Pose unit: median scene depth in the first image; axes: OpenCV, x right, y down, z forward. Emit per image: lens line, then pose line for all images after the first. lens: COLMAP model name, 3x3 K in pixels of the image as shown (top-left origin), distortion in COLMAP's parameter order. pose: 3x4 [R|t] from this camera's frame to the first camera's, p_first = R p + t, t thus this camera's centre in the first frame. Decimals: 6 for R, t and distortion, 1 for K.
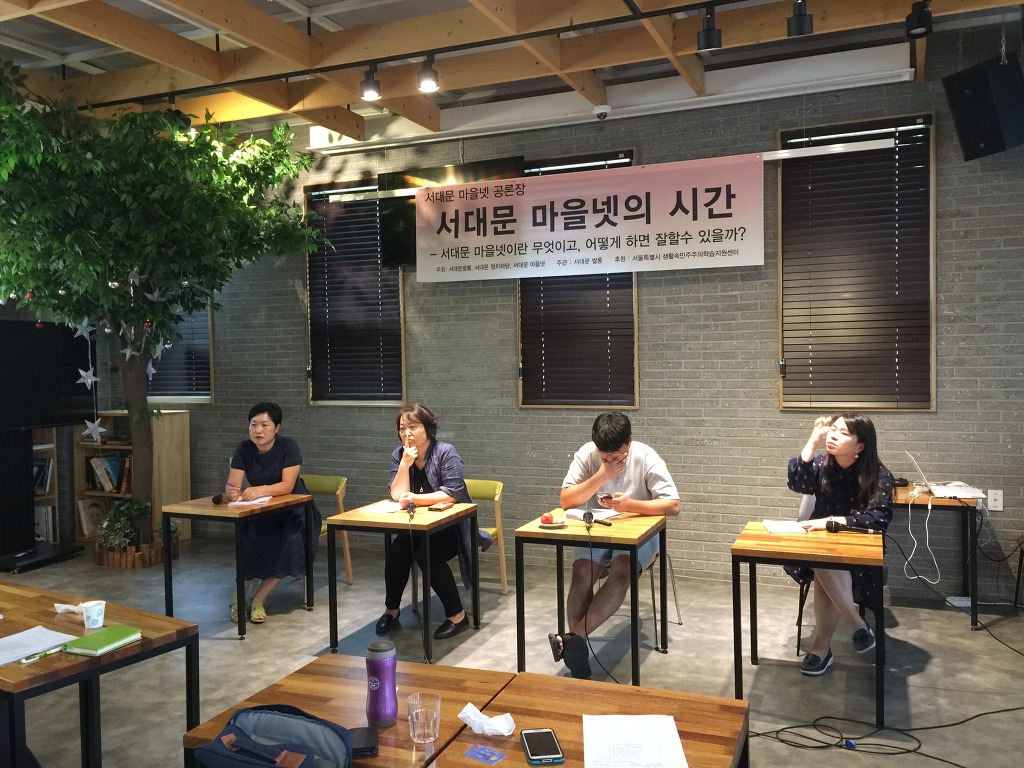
lens RADIAL K [[876.8, 0, 511.1], [0, 876.8, 384.9], [0, 0, 1]] dist [-0.001347, -0.030607]
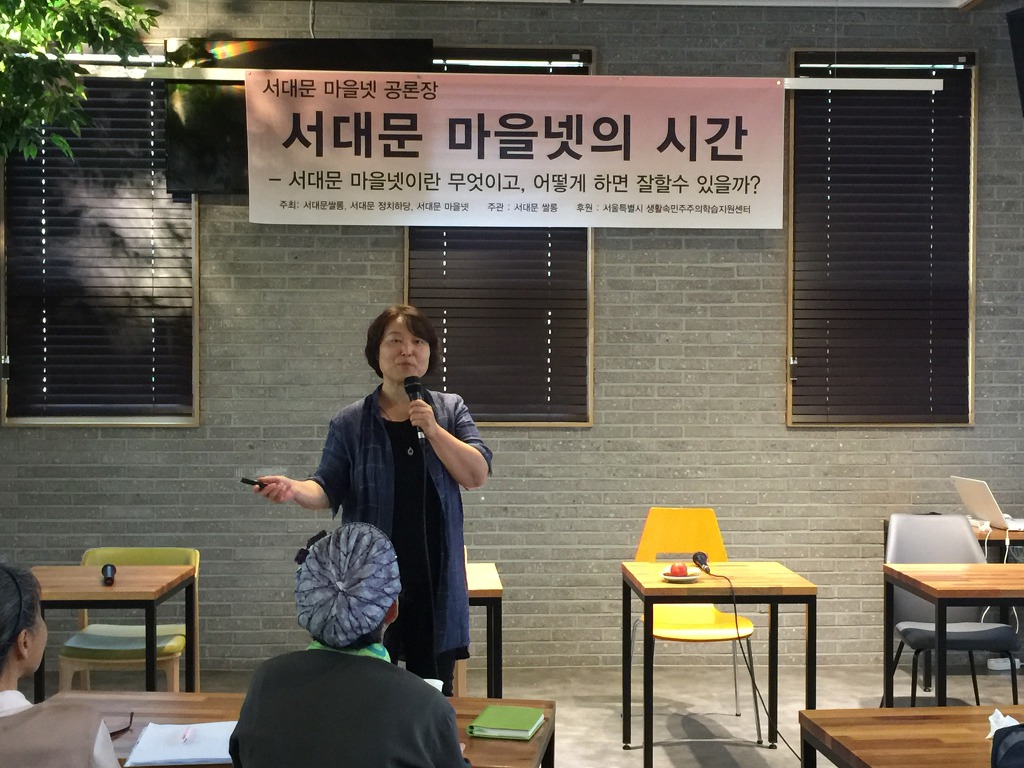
lens RADIAL K [[1503.8, 0, 511.6], [0, 1503.8, 382.5], [0, 0, 1]] dist [-0.020078, 0.000000]
pose [[0.891799, 0.009804, 0.452325, -0.450418], [-0.002730, 0.999864, -0.016289, 0.012334], [-0.452423, 0.013292, 0.891704, -0.021499]]
